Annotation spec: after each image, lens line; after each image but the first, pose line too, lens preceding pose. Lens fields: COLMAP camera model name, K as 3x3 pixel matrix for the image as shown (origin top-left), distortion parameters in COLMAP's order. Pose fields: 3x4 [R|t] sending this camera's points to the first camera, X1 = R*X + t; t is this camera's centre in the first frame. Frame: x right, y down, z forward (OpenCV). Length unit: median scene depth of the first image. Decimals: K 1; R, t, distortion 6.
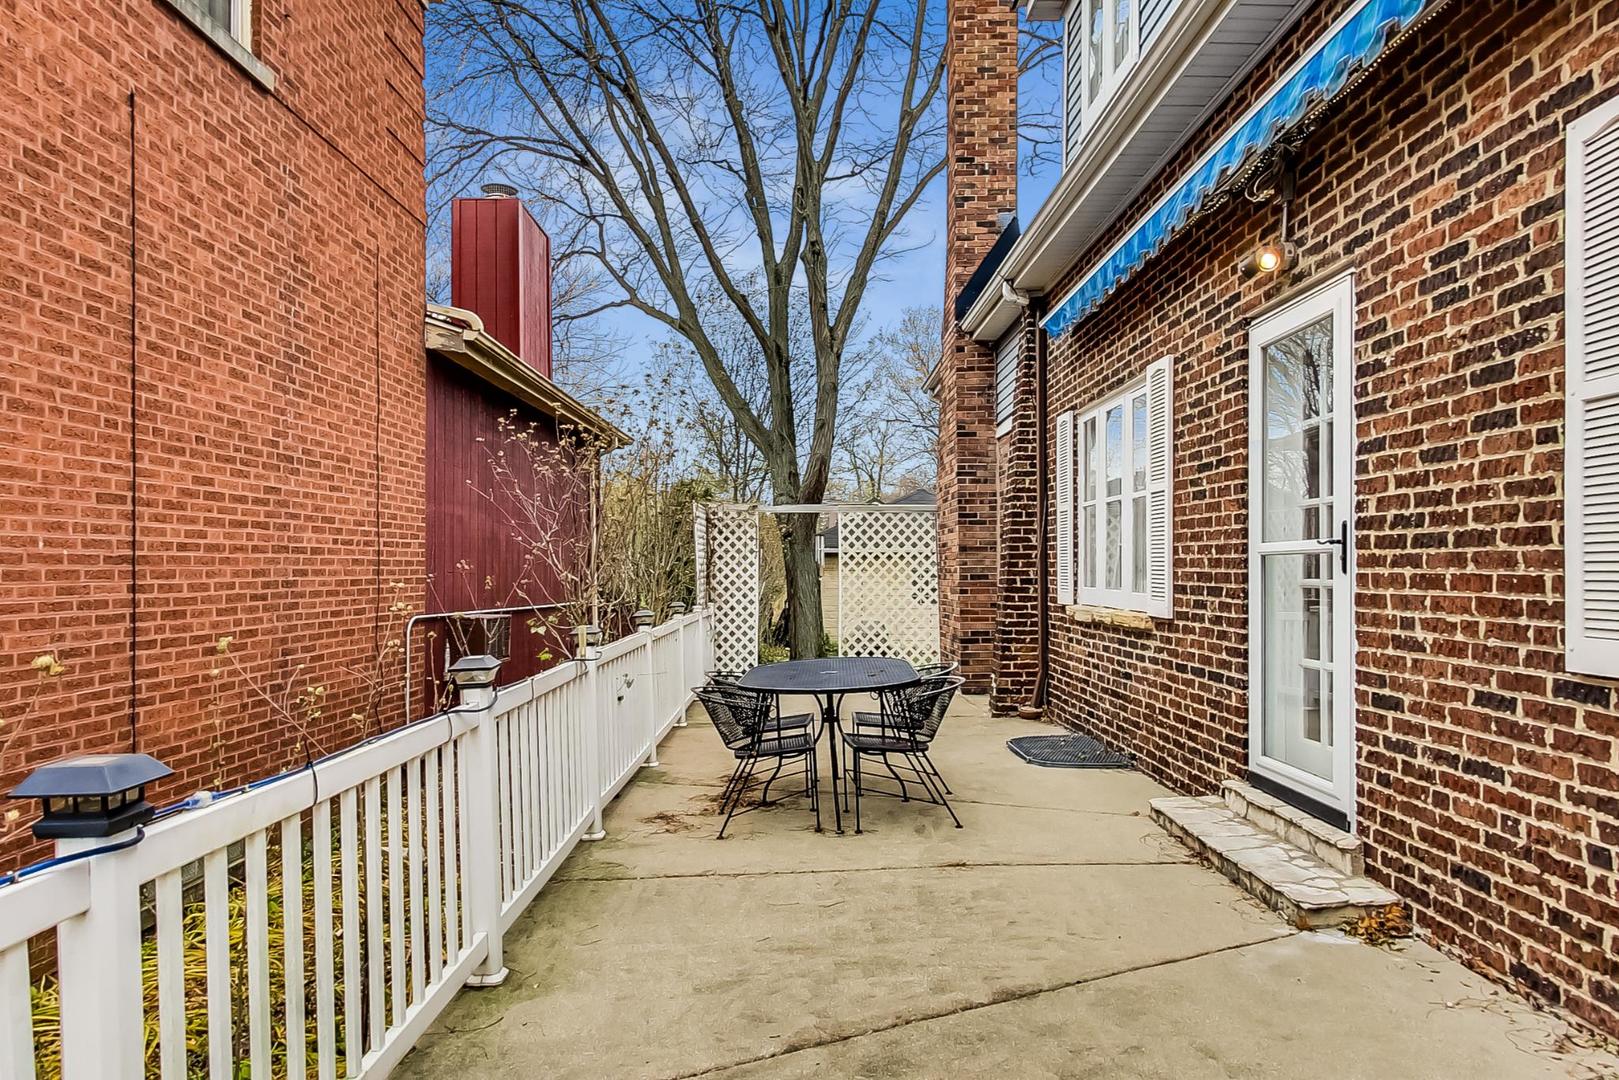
lens RADIAL K [[715.1, 0, 828.9], [0, 715.1, 545.9], [0, 0, 1]] dist [-0.001320, -0.000688]
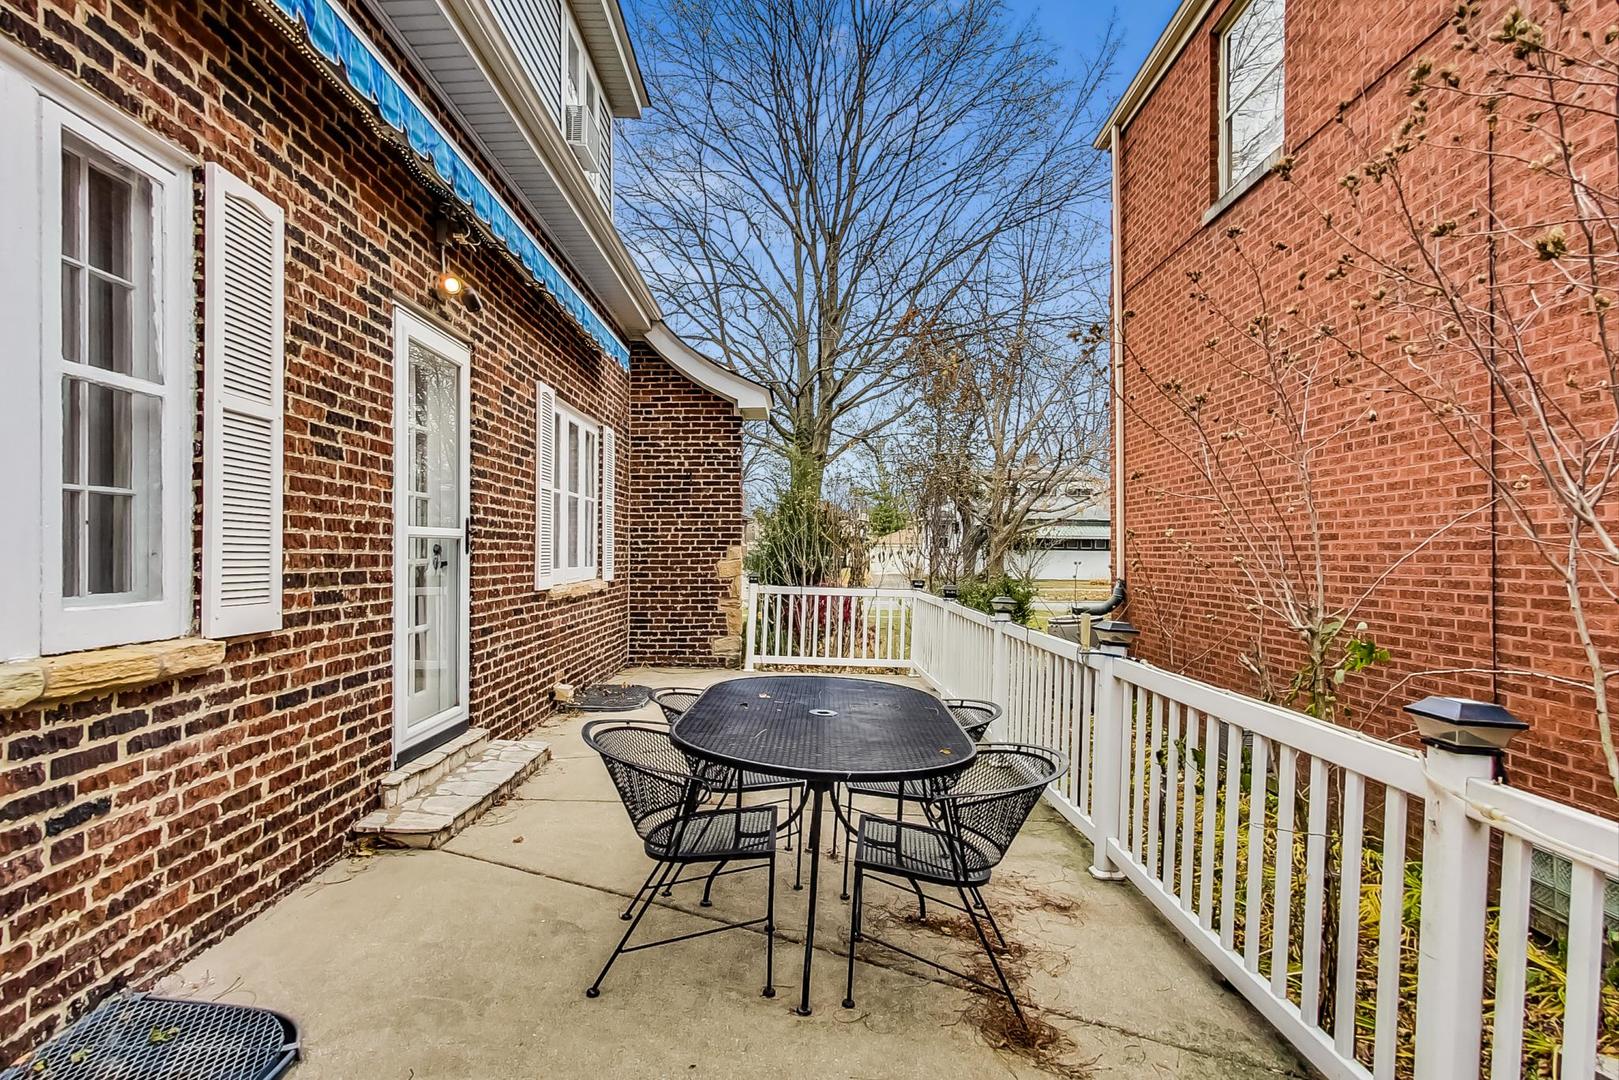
lens RADIAL K [[715.1, 0, 828.9], [0, 715.1, 545.9], [0, 0, 1]] dist [-0.001320, -0.000688]
pose [[-0.999988, -0.003019, -0.003786, -0.003462], [-0.002862, 0.999157, -0.040952, 0.058862], [0.003907, -0.040940, -0.999154, 1.813022]]
